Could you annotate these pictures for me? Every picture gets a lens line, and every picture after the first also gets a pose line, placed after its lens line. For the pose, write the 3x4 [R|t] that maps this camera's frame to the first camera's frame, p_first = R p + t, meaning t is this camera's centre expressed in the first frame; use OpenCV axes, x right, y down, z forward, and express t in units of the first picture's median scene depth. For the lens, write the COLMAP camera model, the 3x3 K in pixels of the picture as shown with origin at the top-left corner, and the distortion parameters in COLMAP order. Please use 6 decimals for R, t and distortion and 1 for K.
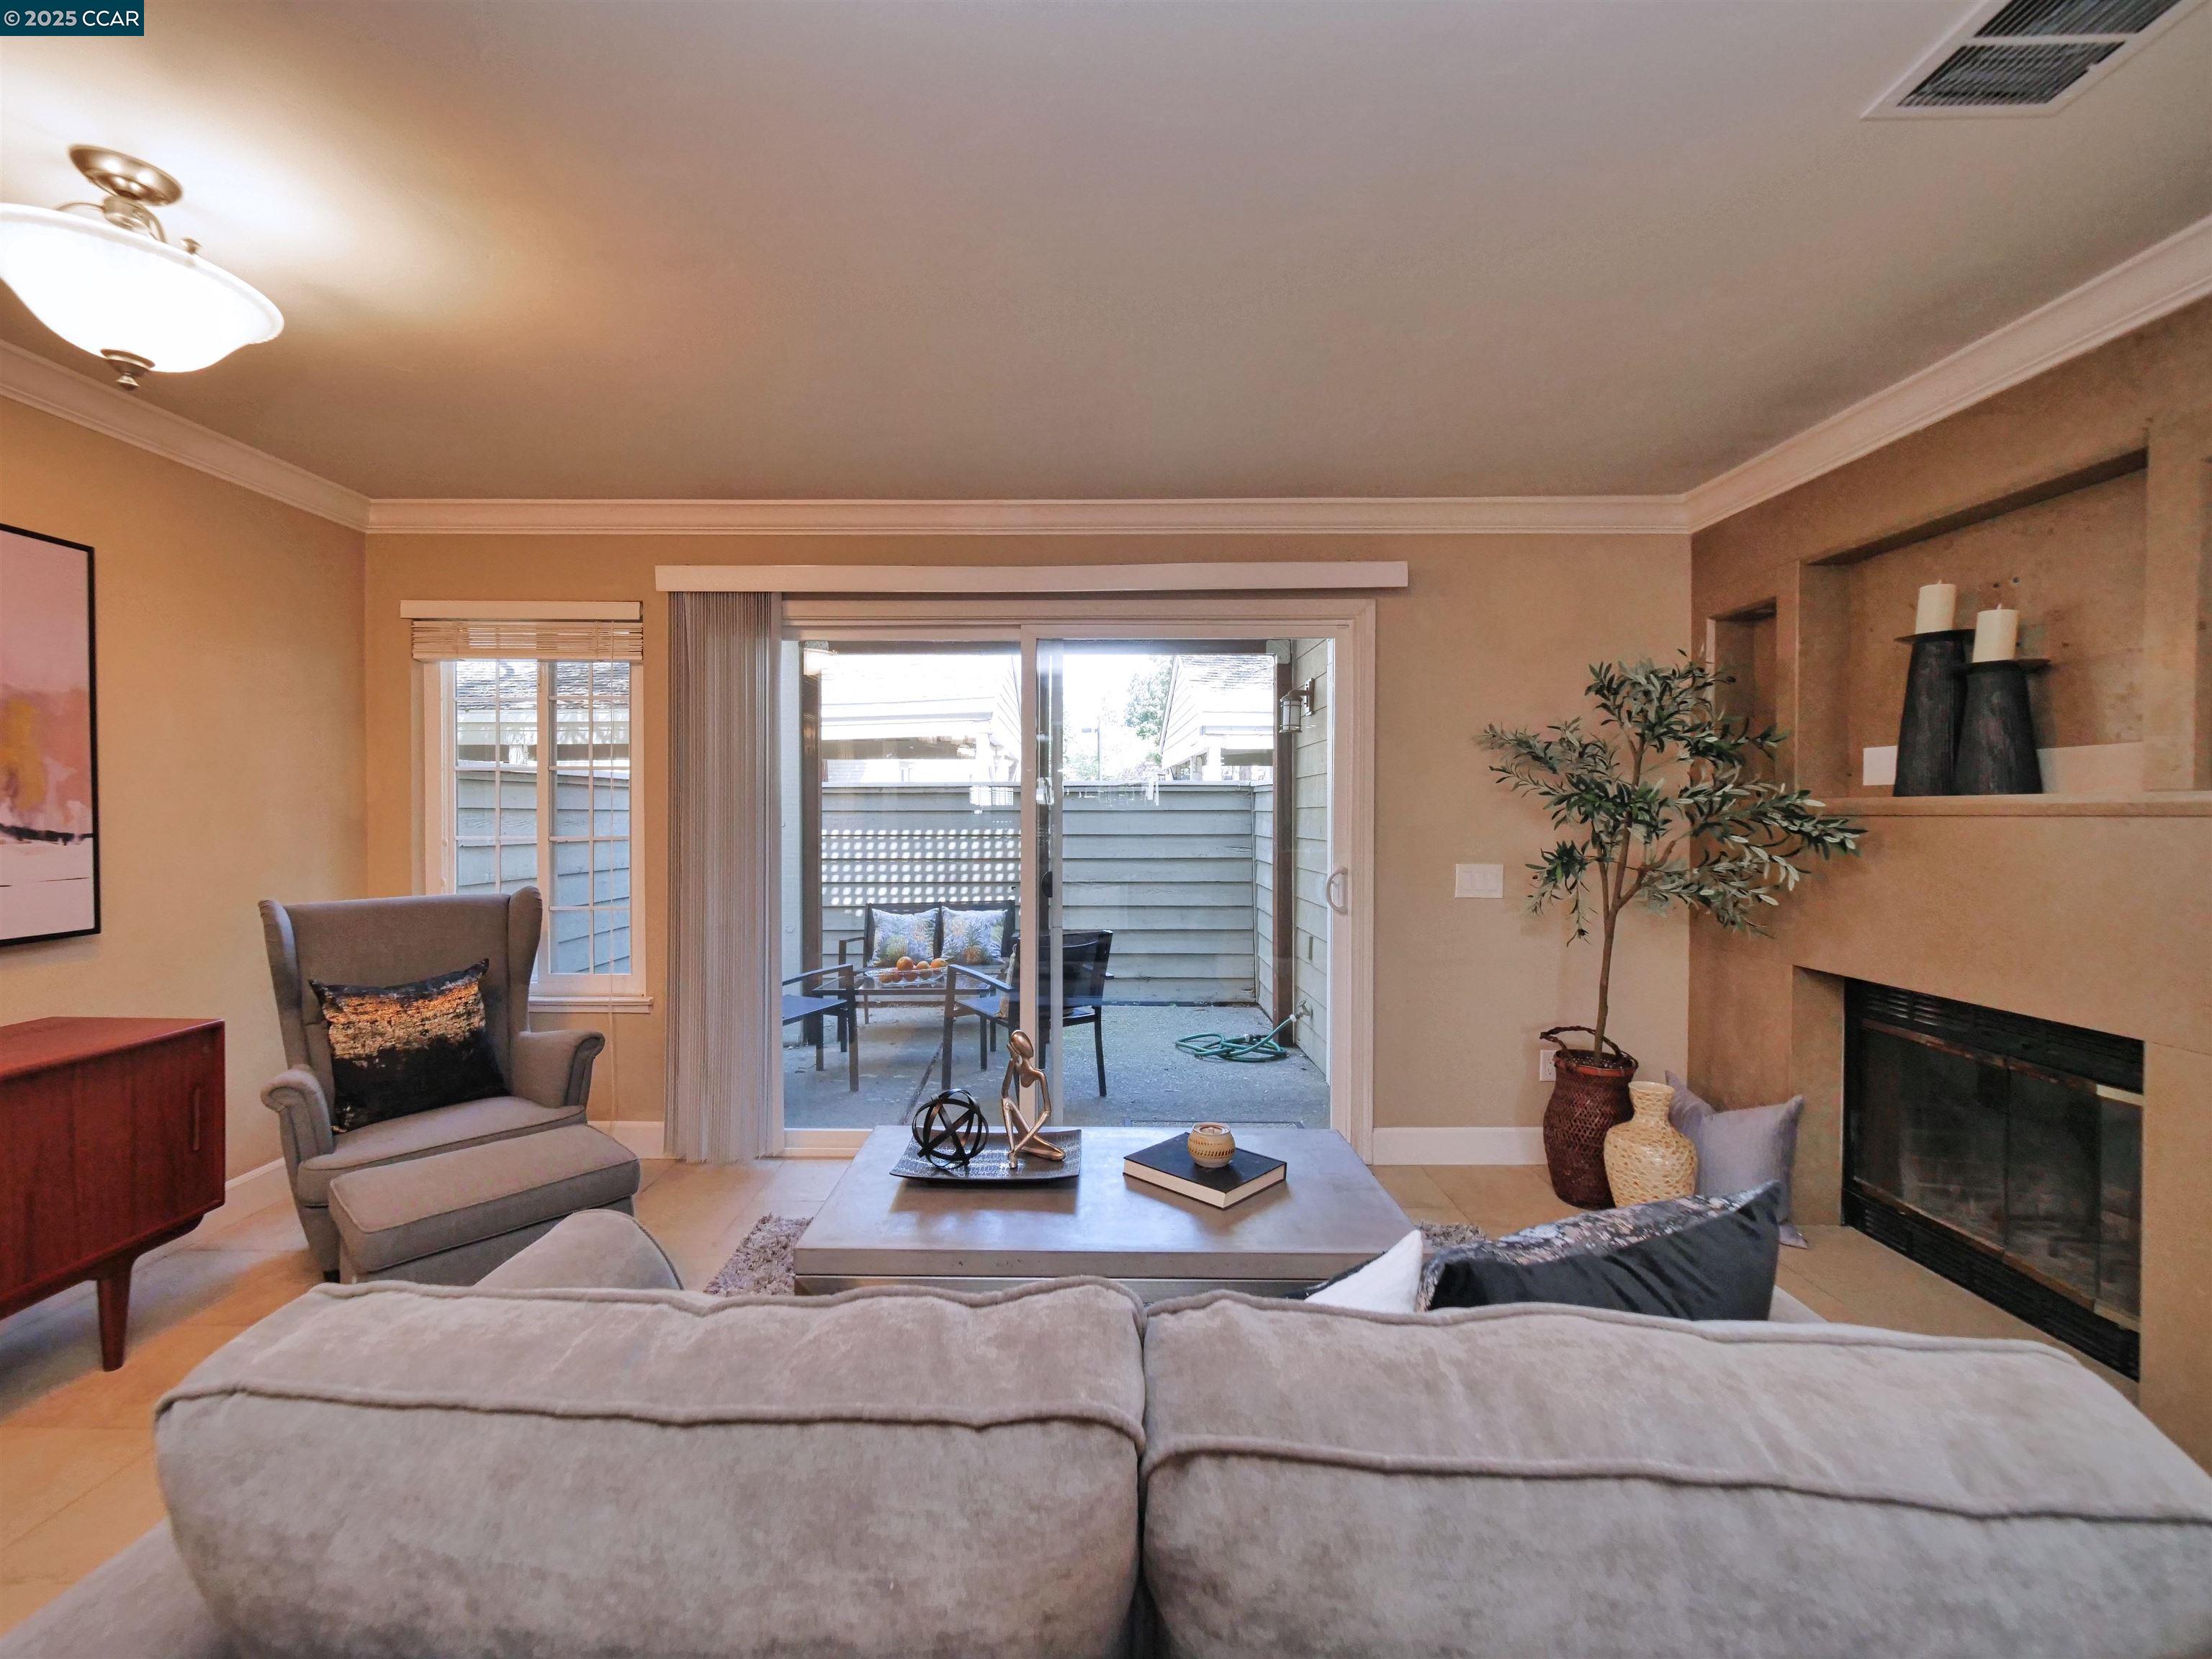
lens RADIAL K [[940.2, 0, 1078.6], [0, 940.2, 824.0], [0, 0, 1]] dist [-0.007997, 0.000778]
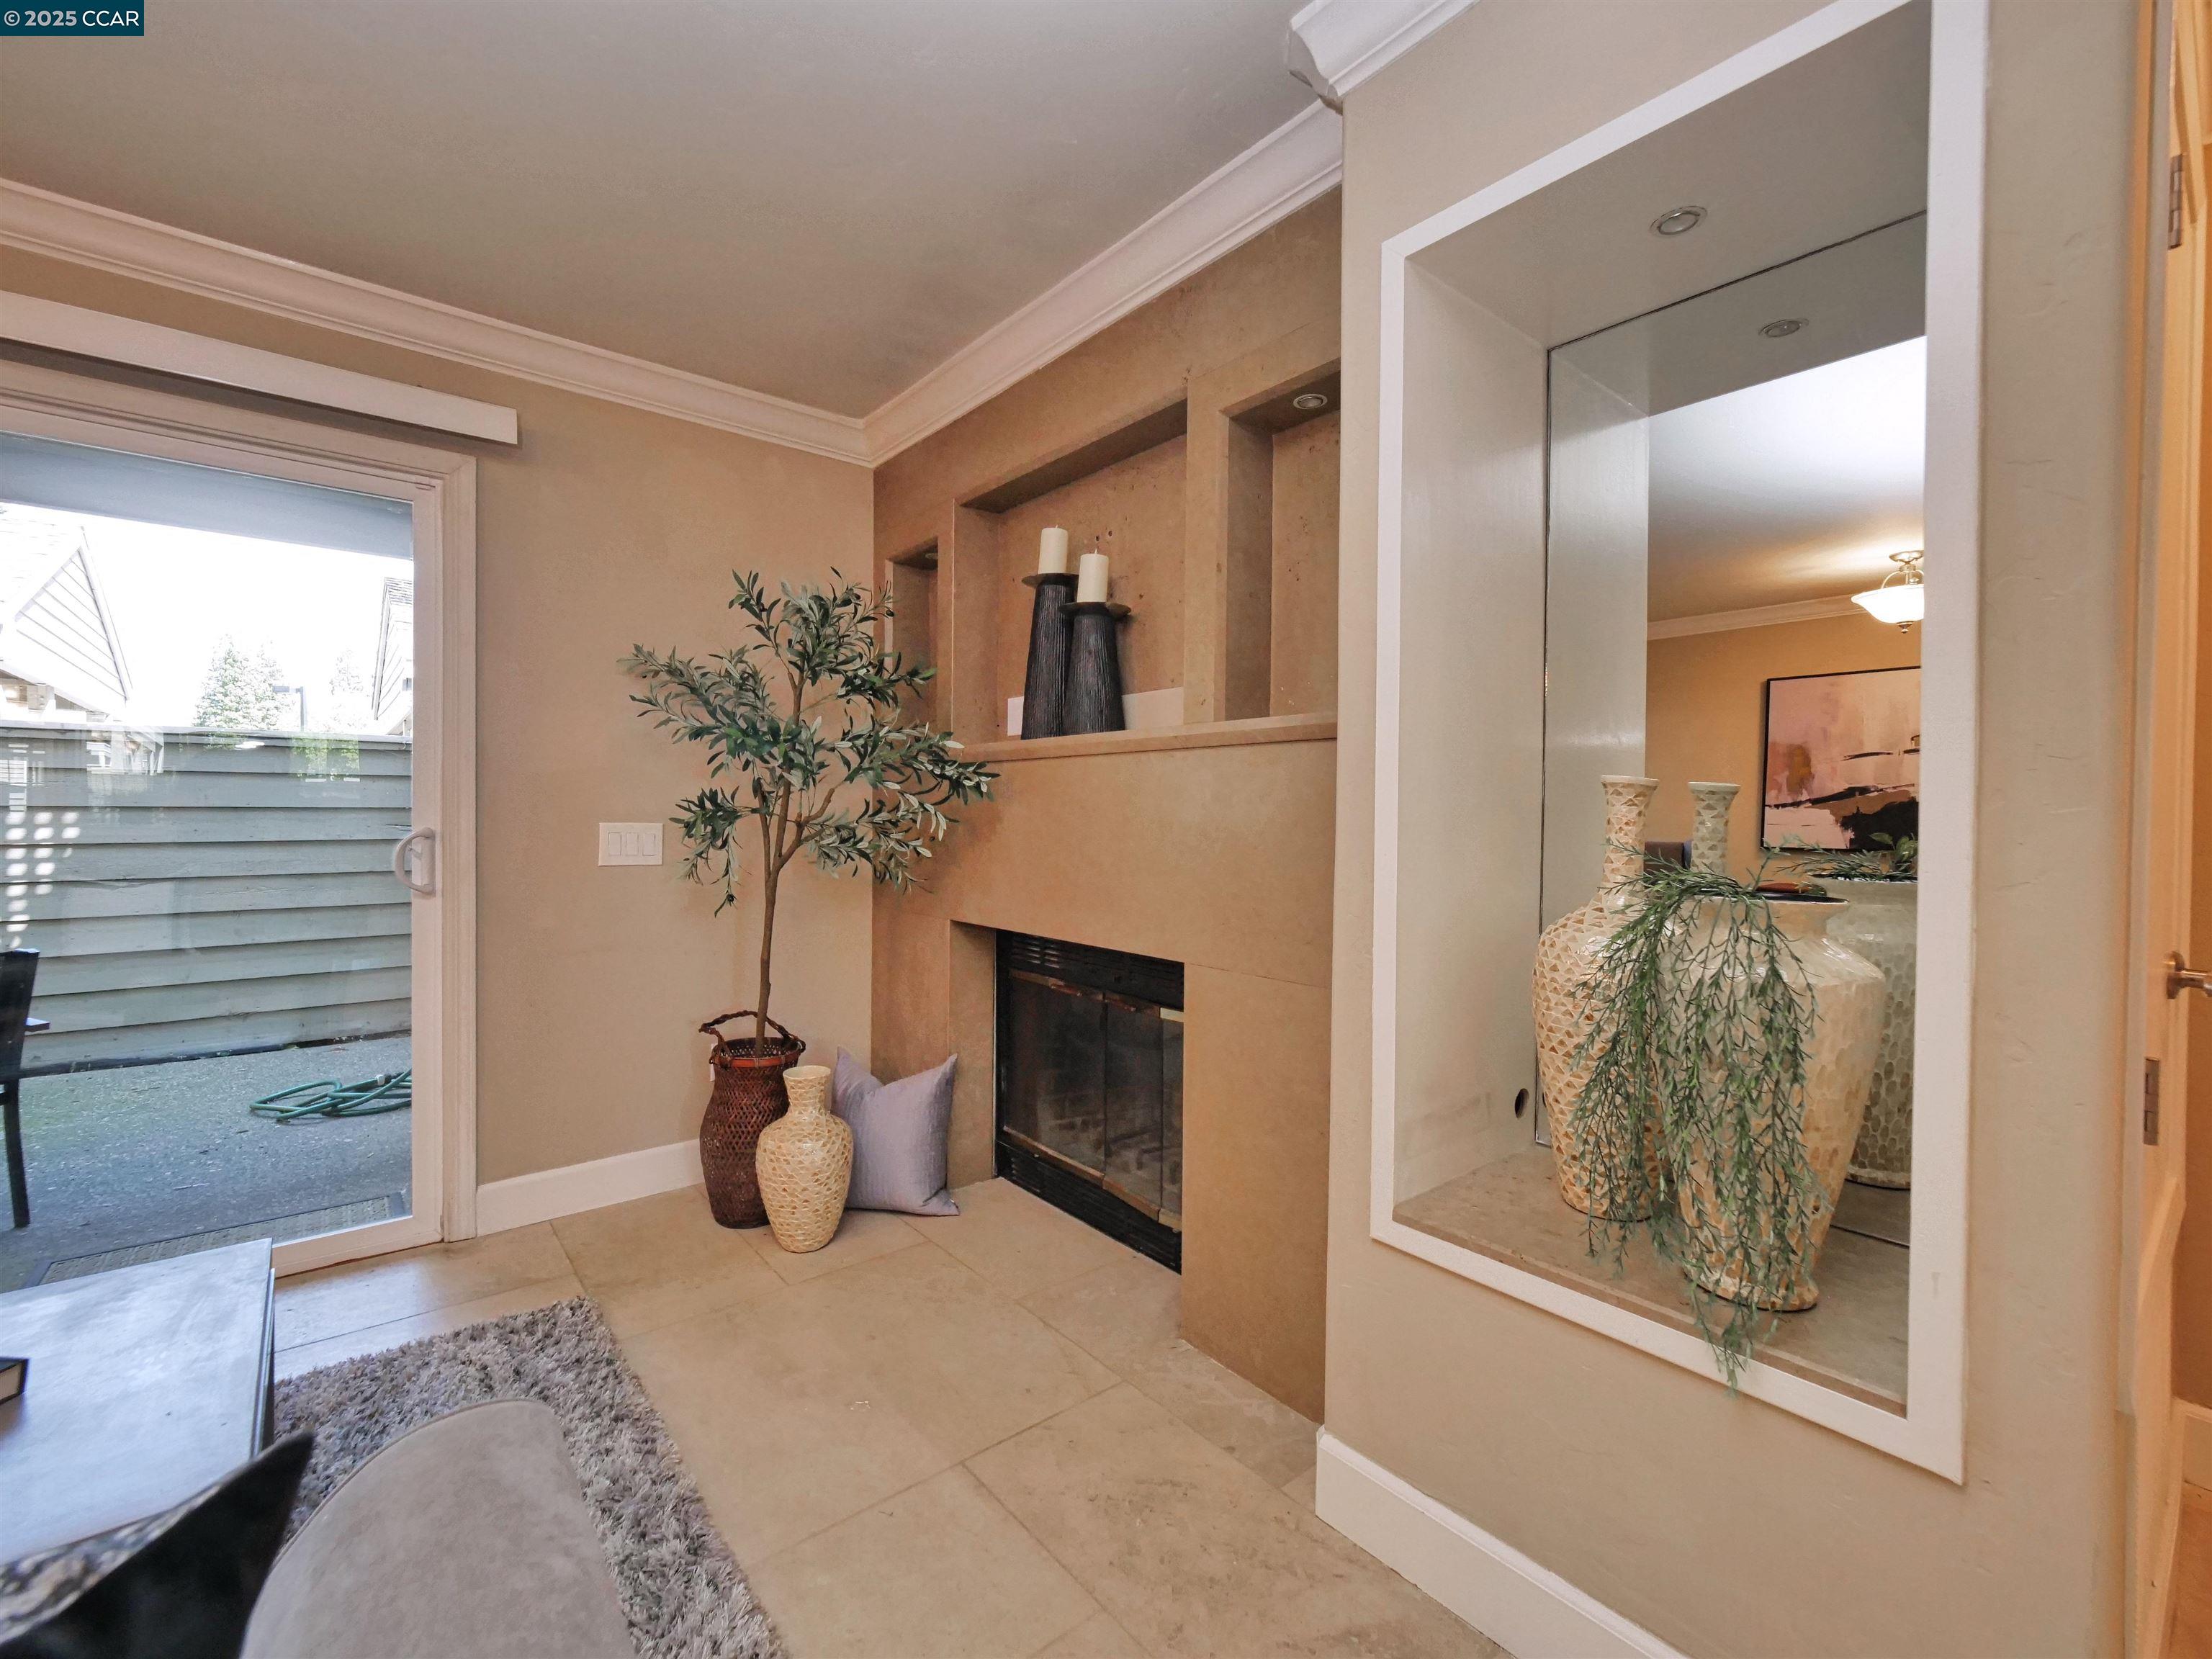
lens RADIAL K [[940.2, 0, 1080.6], [0, 940.2, 827.0], [0, 0, 1]] dist [-0.007997, 0.000778]
pose [[0.769042, -0.006939, 0.639161, 0.250225], [0.001370, 0.999957, 0.009207, 0.046287], [-0.639197, -0.006205, 0.769018, 0.172539]]
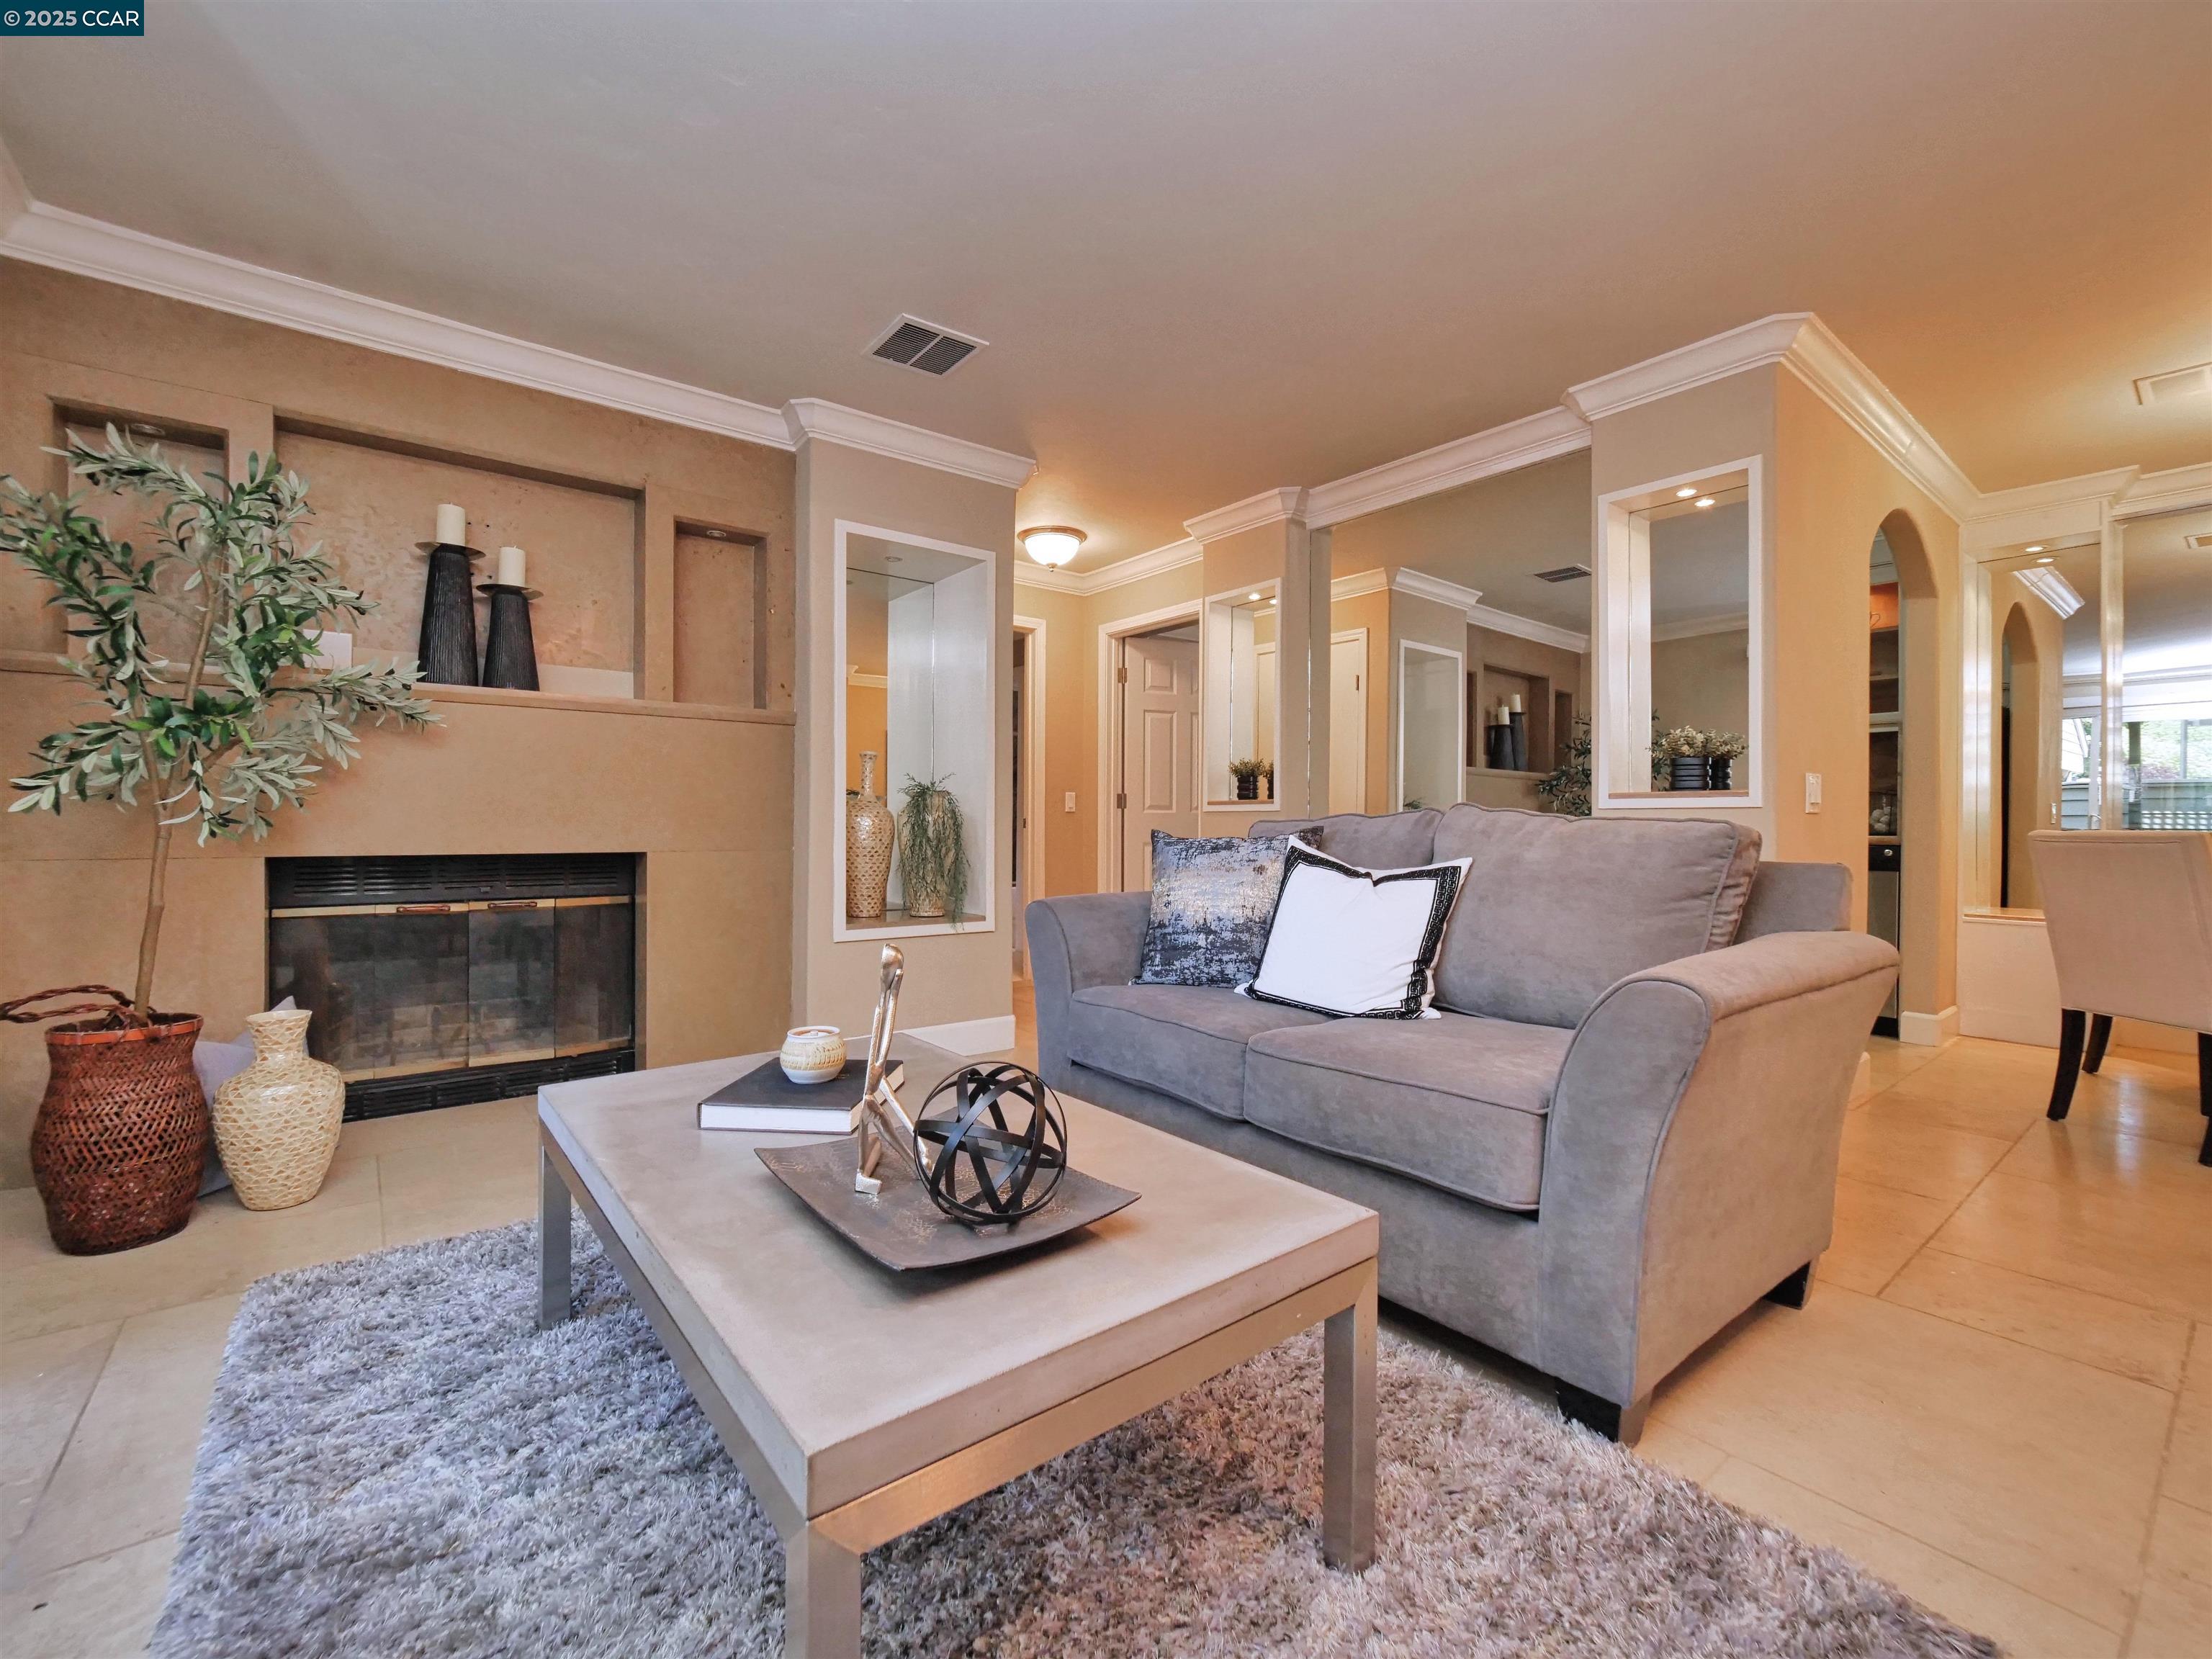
lens RADIAL K [[940.2, 0, 1070.8], [0, 940.2, 823.4], [0, 0, 1]] dist [-0.007997, 0.000778]
pose [[-0.620161, -0.002083, 0.784472, -0.410257], [0.003479, 0.999979, 0.005405, 0.116914], [-0.784467, 0.006082, -0.620141, 0.951510]]
